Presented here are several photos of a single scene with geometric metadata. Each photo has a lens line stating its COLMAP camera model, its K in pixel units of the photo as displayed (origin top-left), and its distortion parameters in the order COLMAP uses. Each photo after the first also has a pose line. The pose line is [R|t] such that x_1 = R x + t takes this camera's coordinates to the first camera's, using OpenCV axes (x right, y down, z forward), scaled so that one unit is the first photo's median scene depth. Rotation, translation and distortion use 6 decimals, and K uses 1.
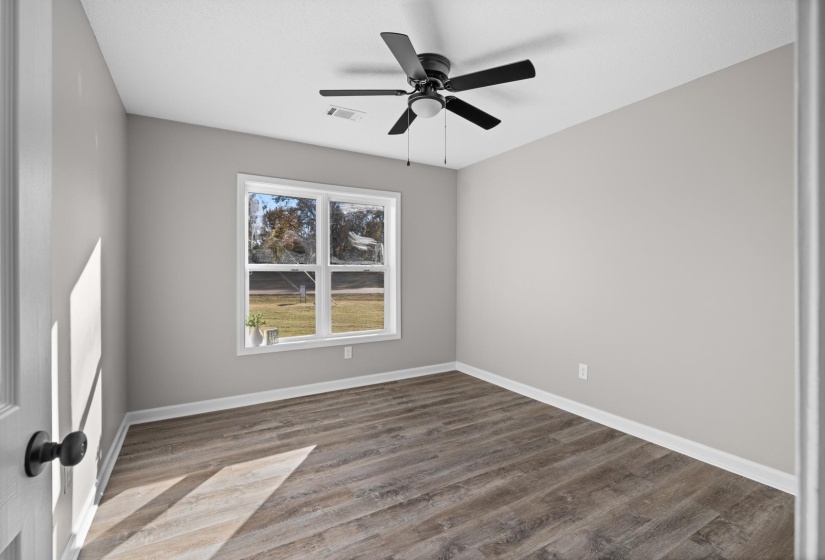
lens RADIAL K [[368.9, 0, 415.9], [0, 368.9, 271.5], [0, 0, 1]] dist [0.004780, 0.000155]
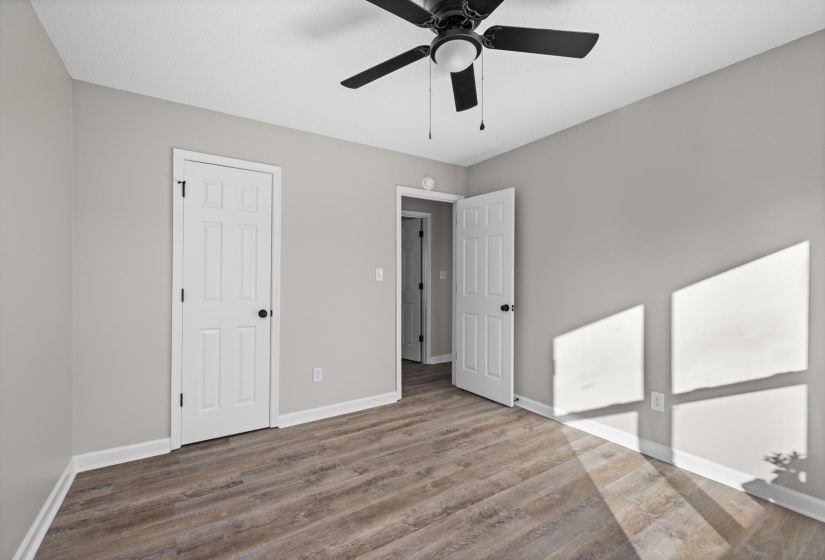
lens RADIAL K [[368.9, 0, 412.6], [0, 368.9, 278.3], [0, 0, 1]] dist [0.004780, 0.000155]
pose [[-0.999378, 0.000577, -0.035271, 0.163236], [0.000470, 0.999995, 0.003054, -0.005144], [0.035272, 0.003035, -0.999373, 2.023864]]
